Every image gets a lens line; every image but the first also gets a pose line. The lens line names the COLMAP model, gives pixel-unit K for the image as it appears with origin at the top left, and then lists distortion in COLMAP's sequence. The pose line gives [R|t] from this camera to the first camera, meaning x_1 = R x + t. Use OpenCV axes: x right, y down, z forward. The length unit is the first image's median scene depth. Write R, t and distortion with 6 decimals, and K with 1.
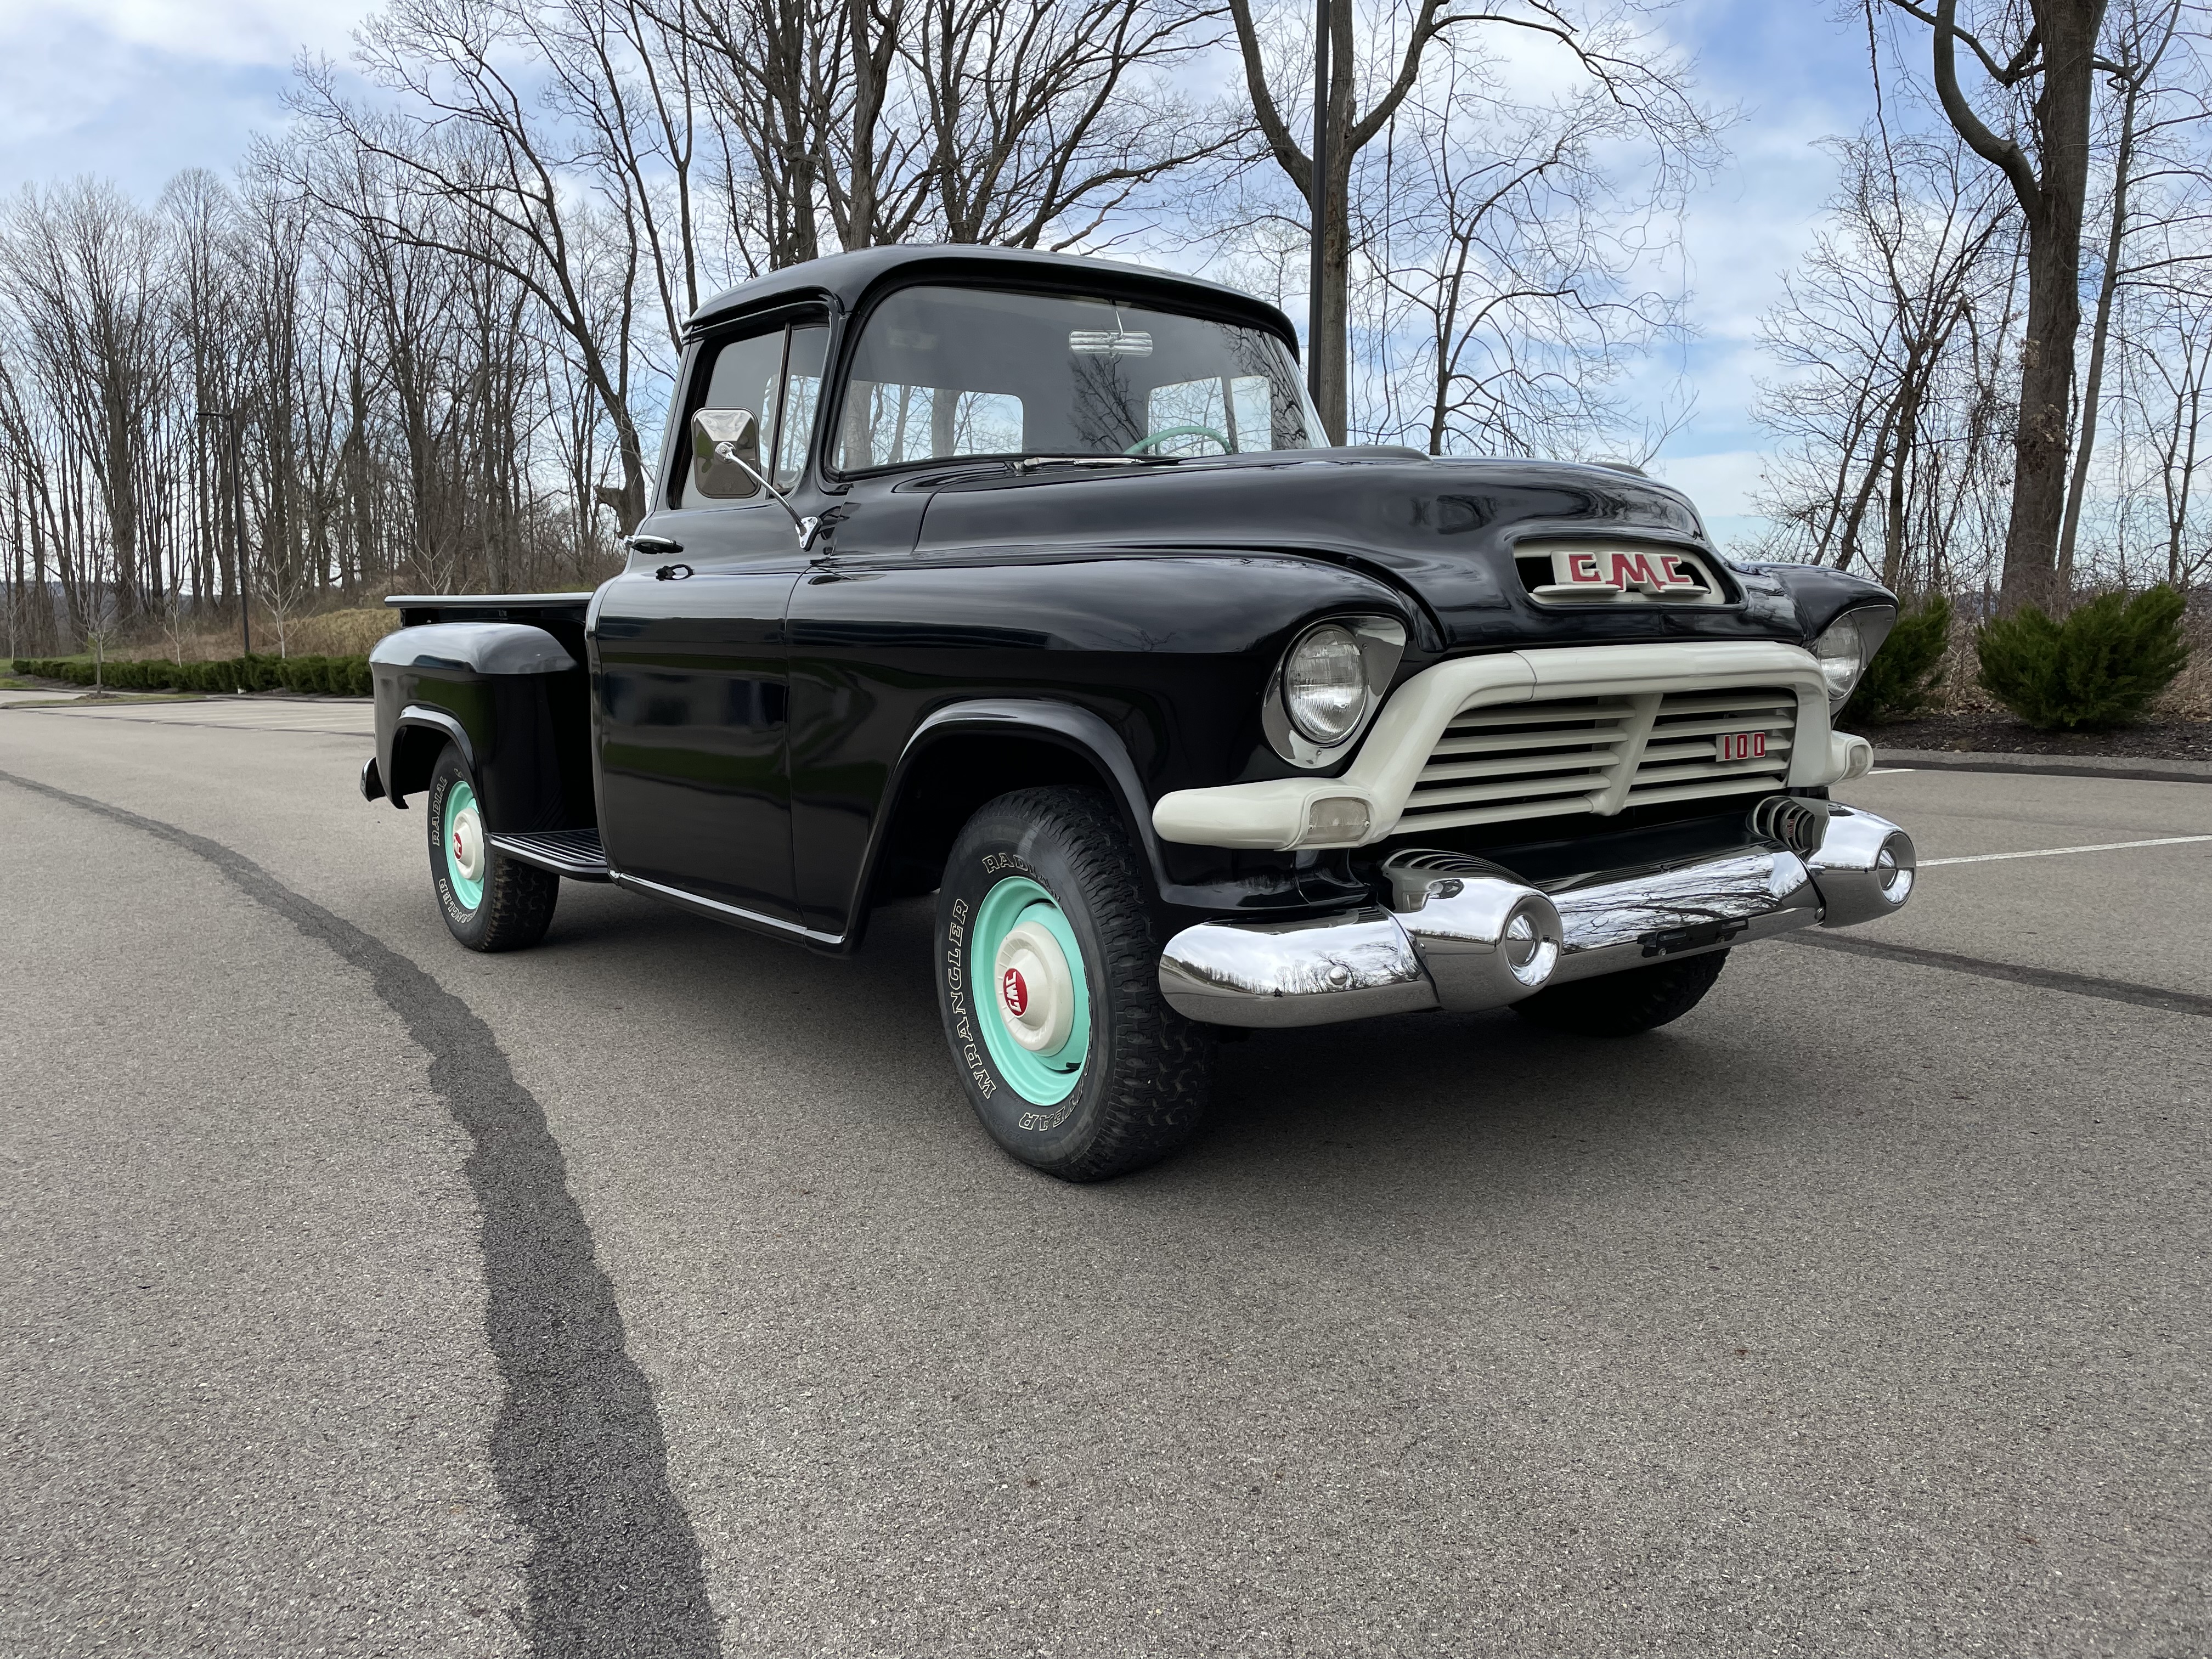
lens RADIAL K [[1693.5, 0, 1105.6], [0, 1693.5, 790.5], [0, 0, 1]] dist [0.091829, -0.118594]
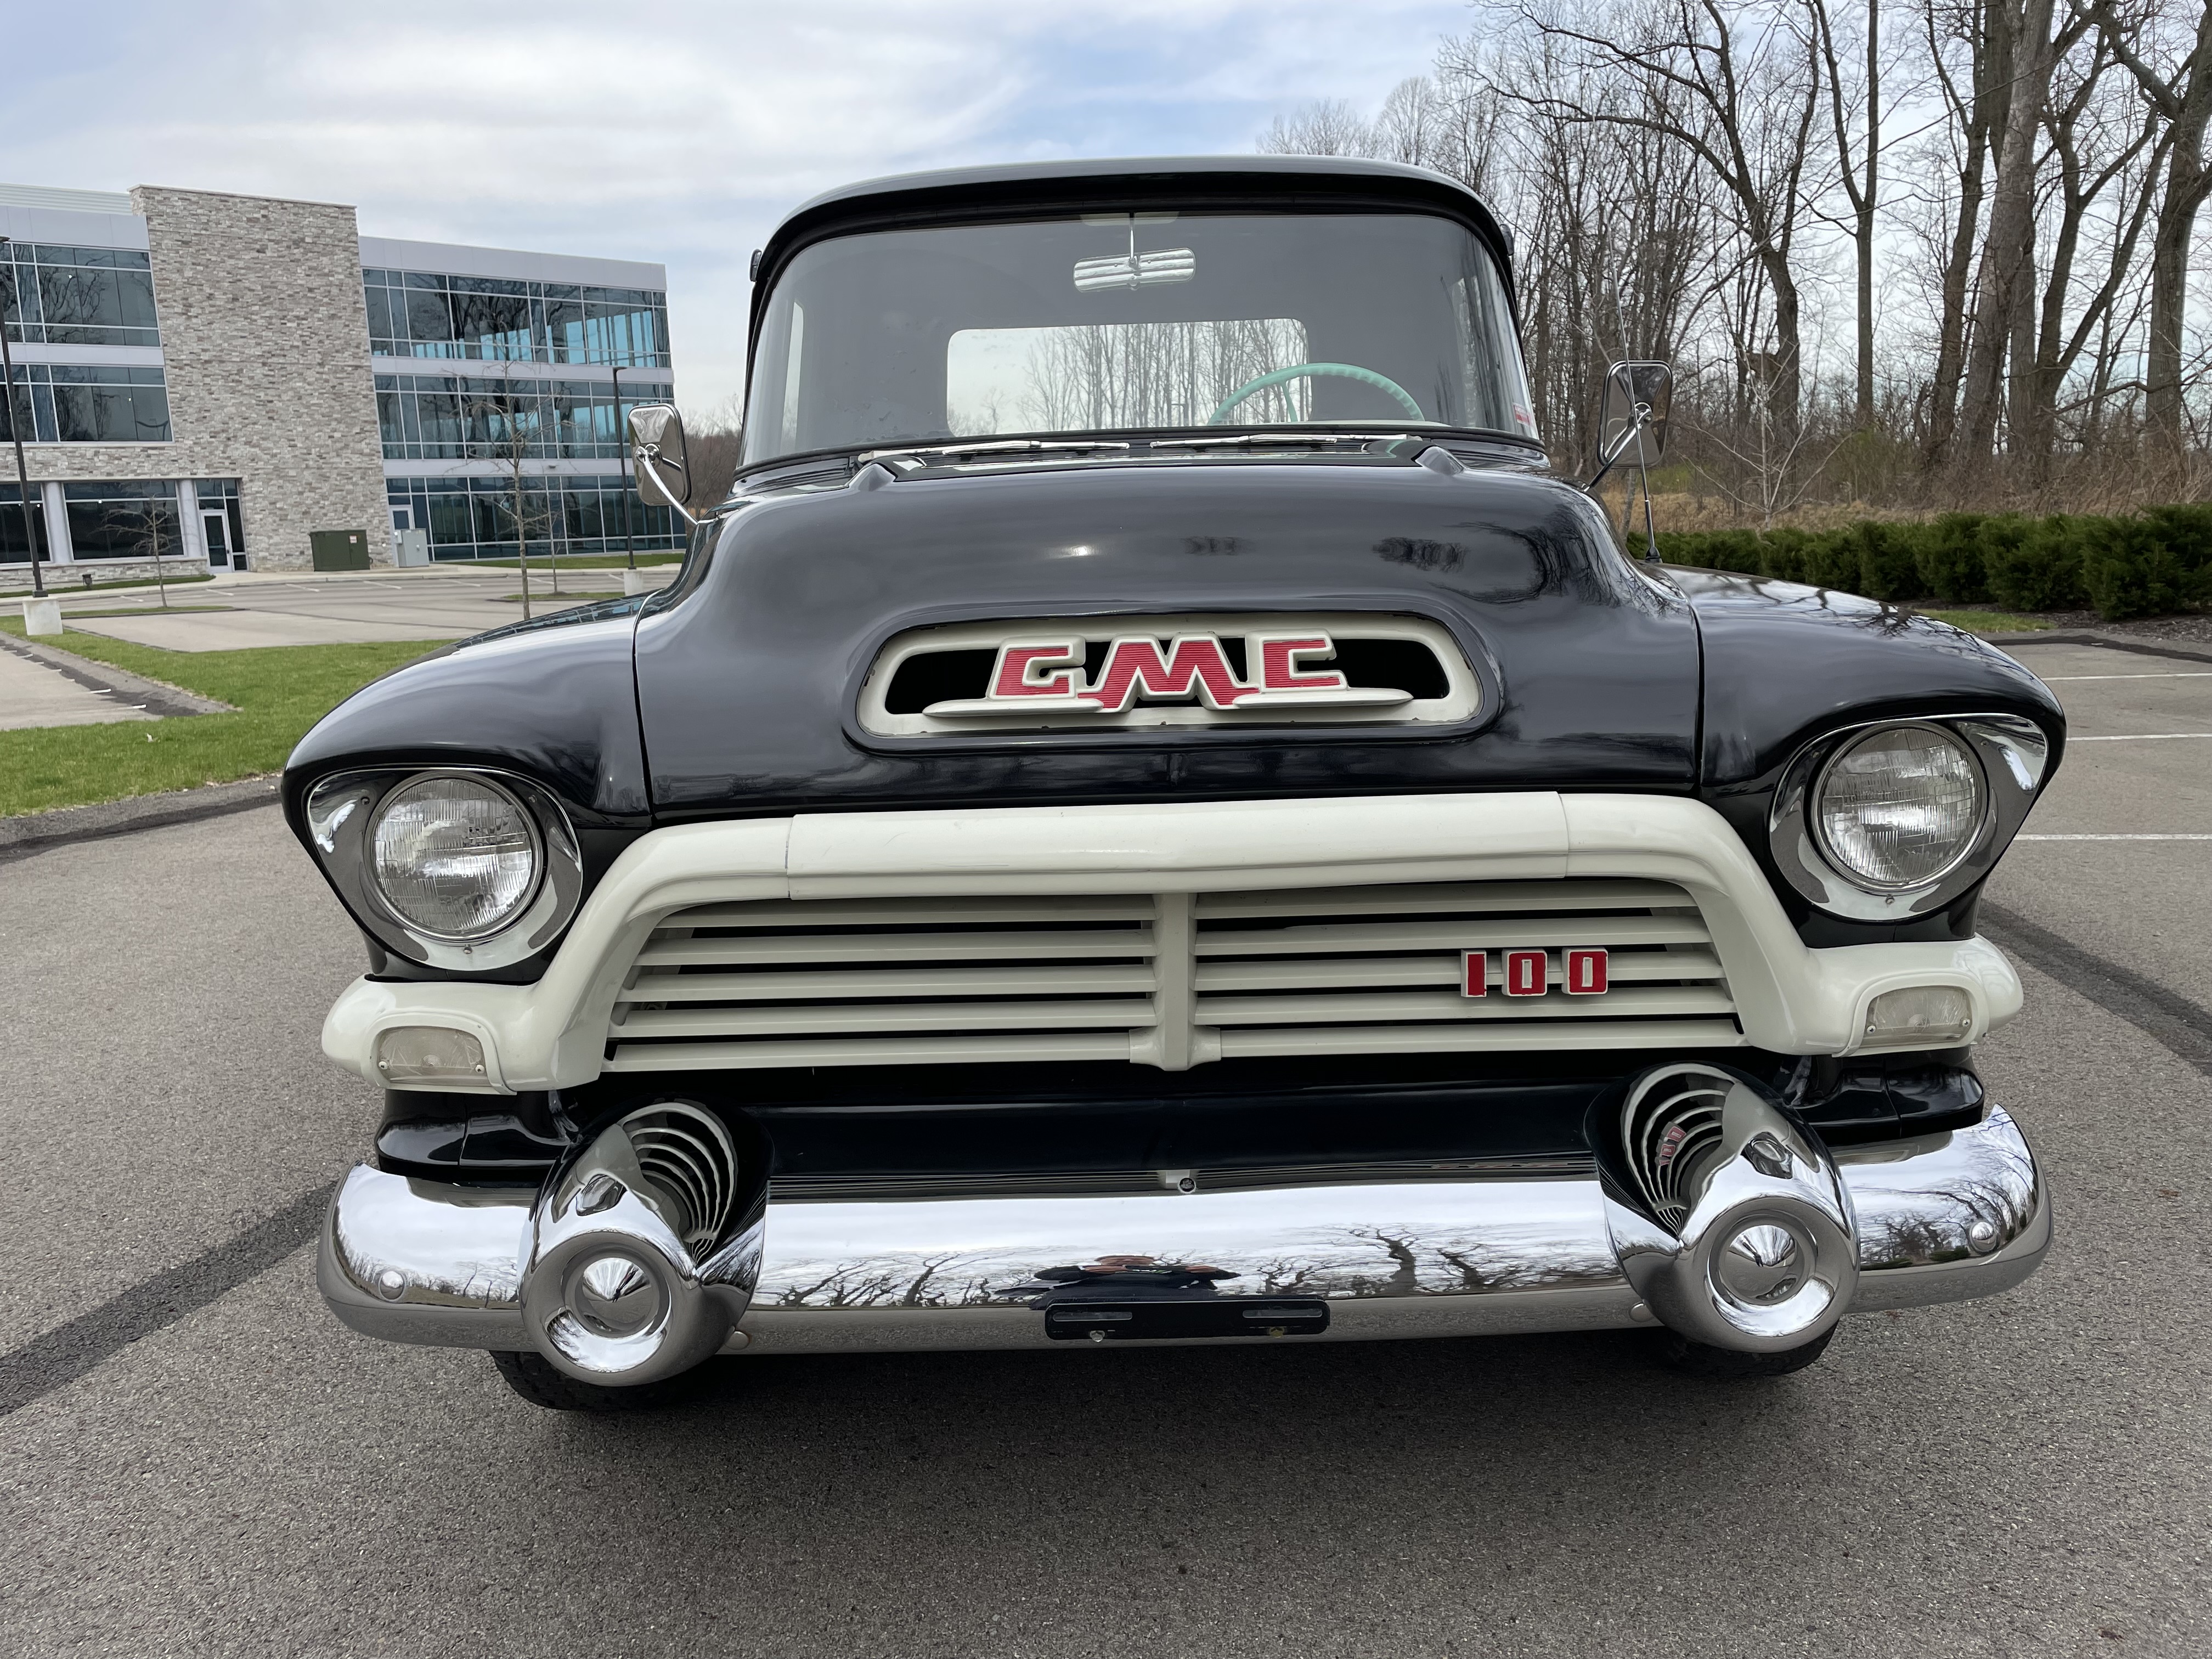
lens RADIAL K [[1693.5, 0, 1105.6], [0, 1693.5, 790.5], [0, 0, 1]] dist [0.091829, -0.118594]
pose [[0.779965, 0.088627, -0.619515, 0.309131], [-0.042031, 0.995105, 0.089441, -0.065398], [0.624410, -0.043722, 0.779872, 0.254707]]
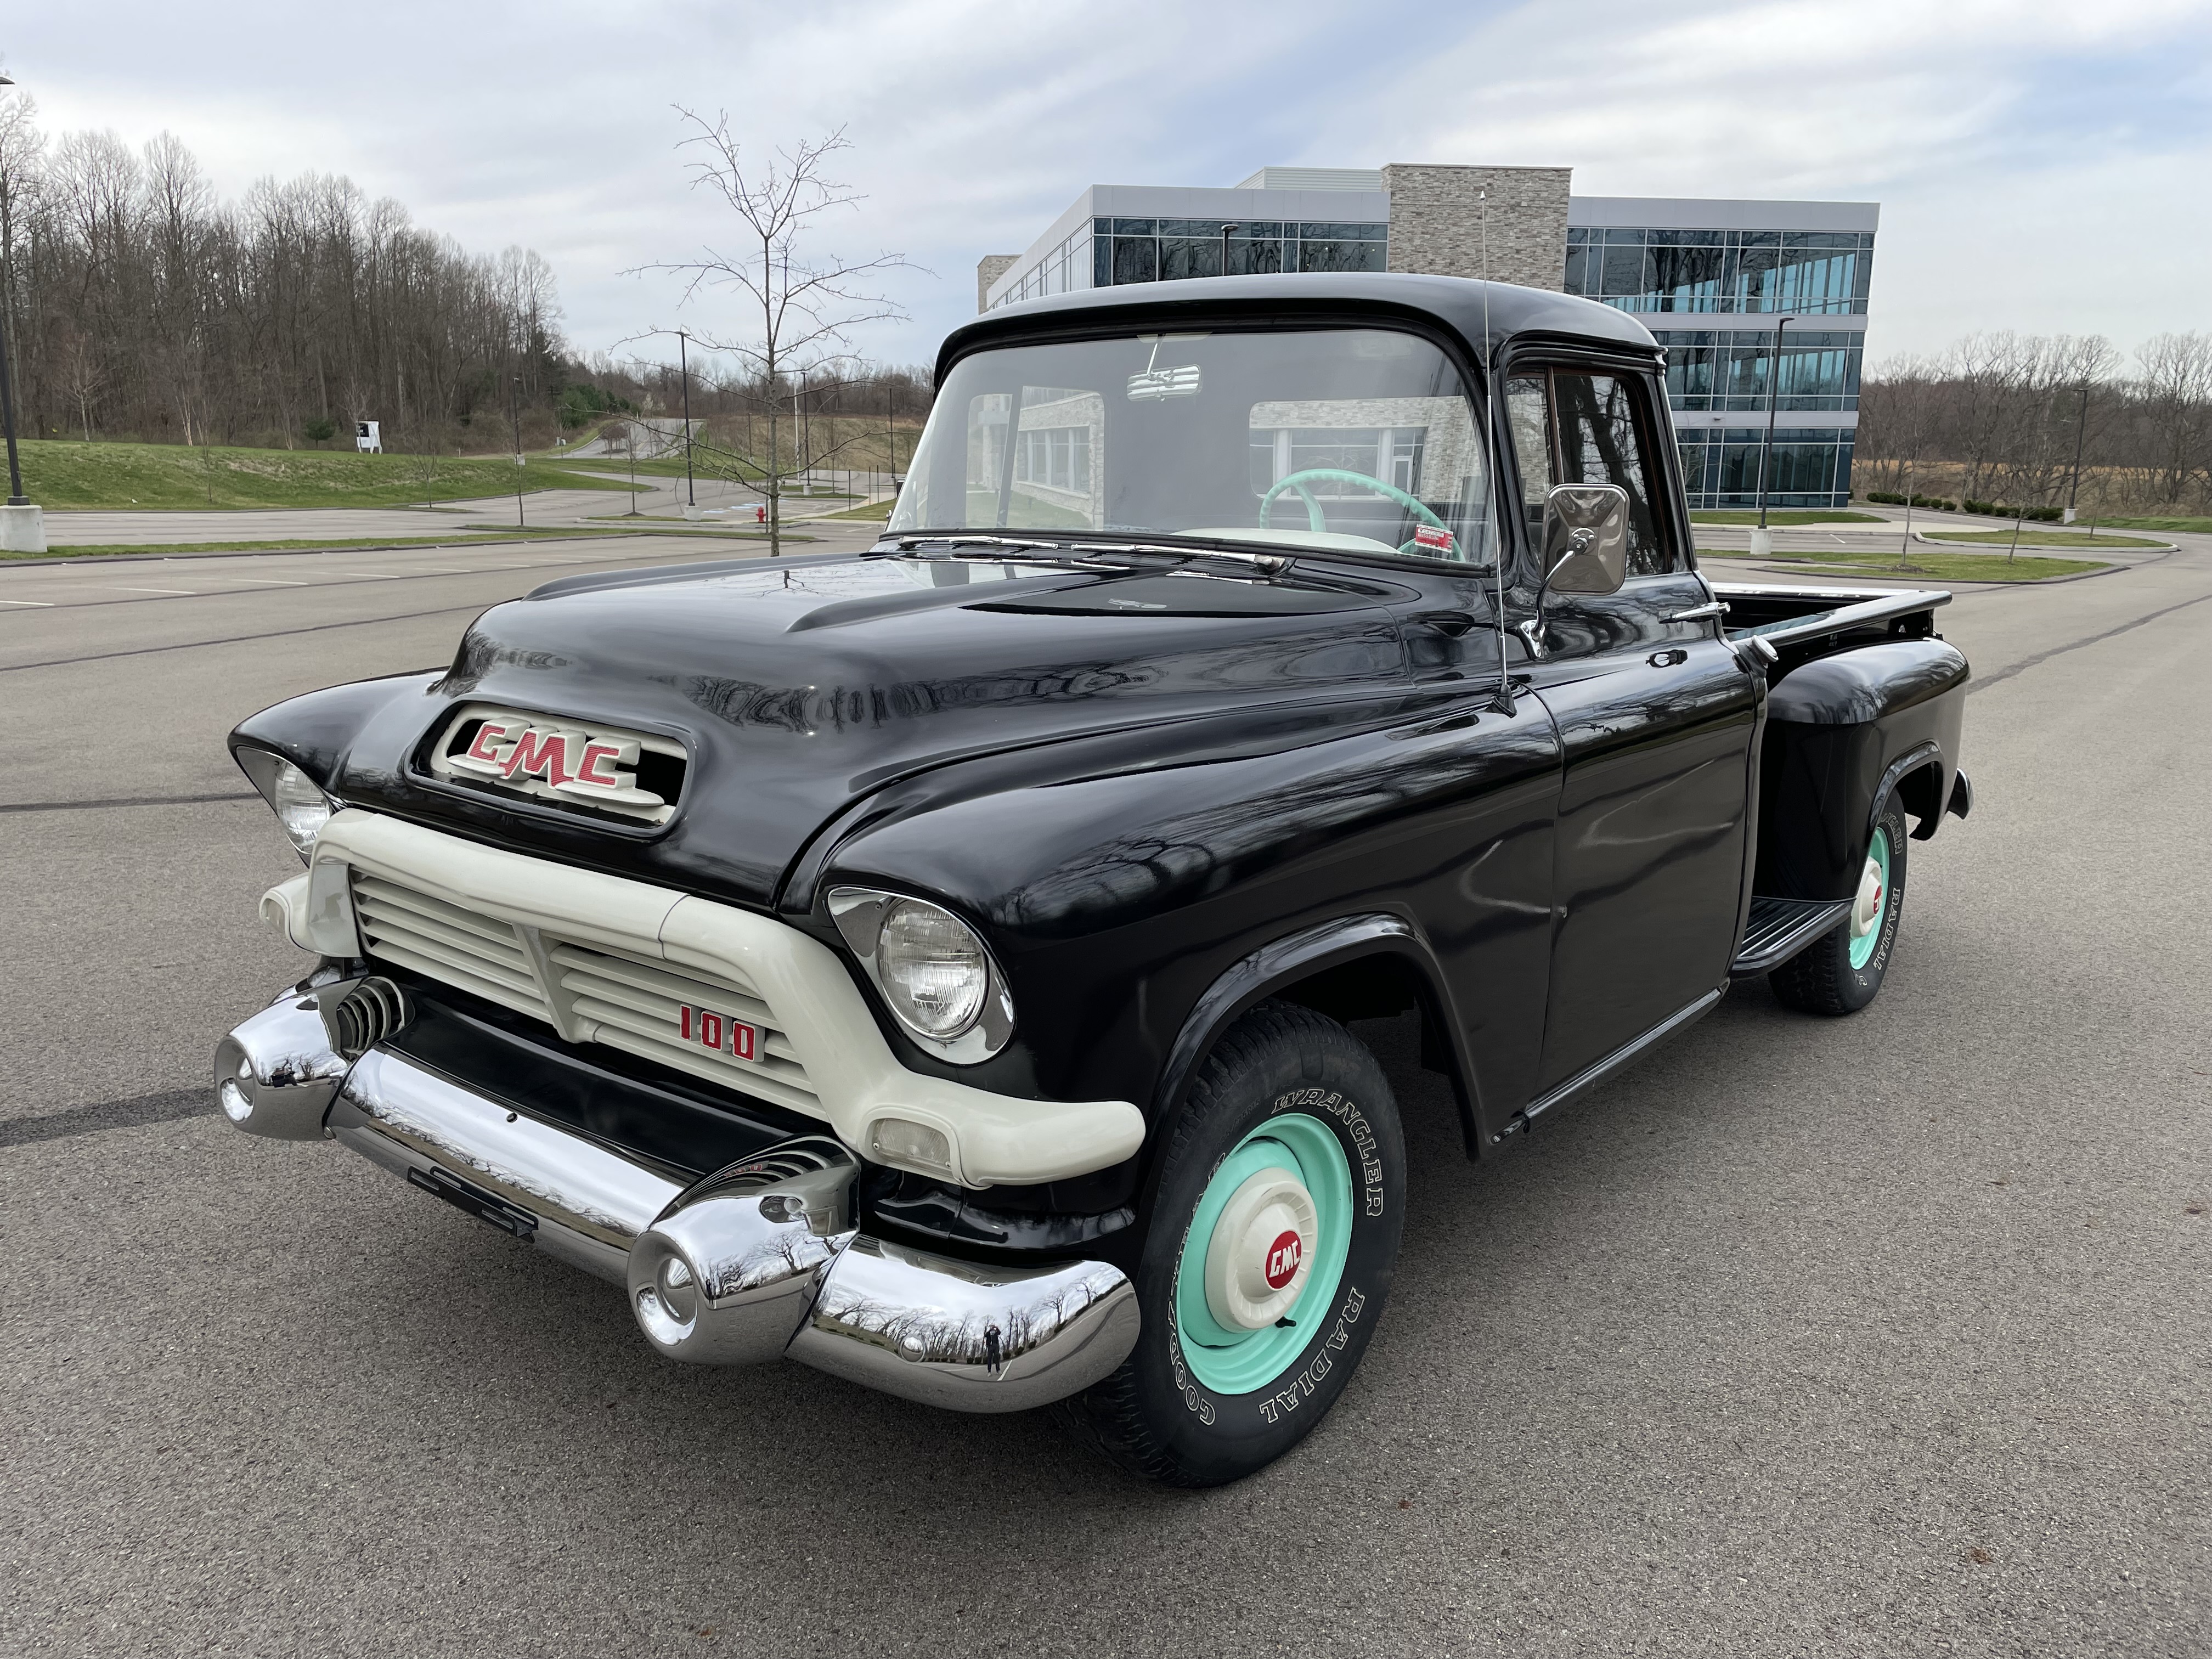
lens RADIAL K [[1679.2, 0, 1115.1], [0, 1679.2, 819.7], [0, 0, 1]] dist [0.081650, -0.106148]
pose [[0.230051, 0.209538, -0.950353, 0.541424], [-0.111403, 0.975796, 0.188180, -0.133062], [0.966781, 0.062581, 0.247826, 0.503834]]
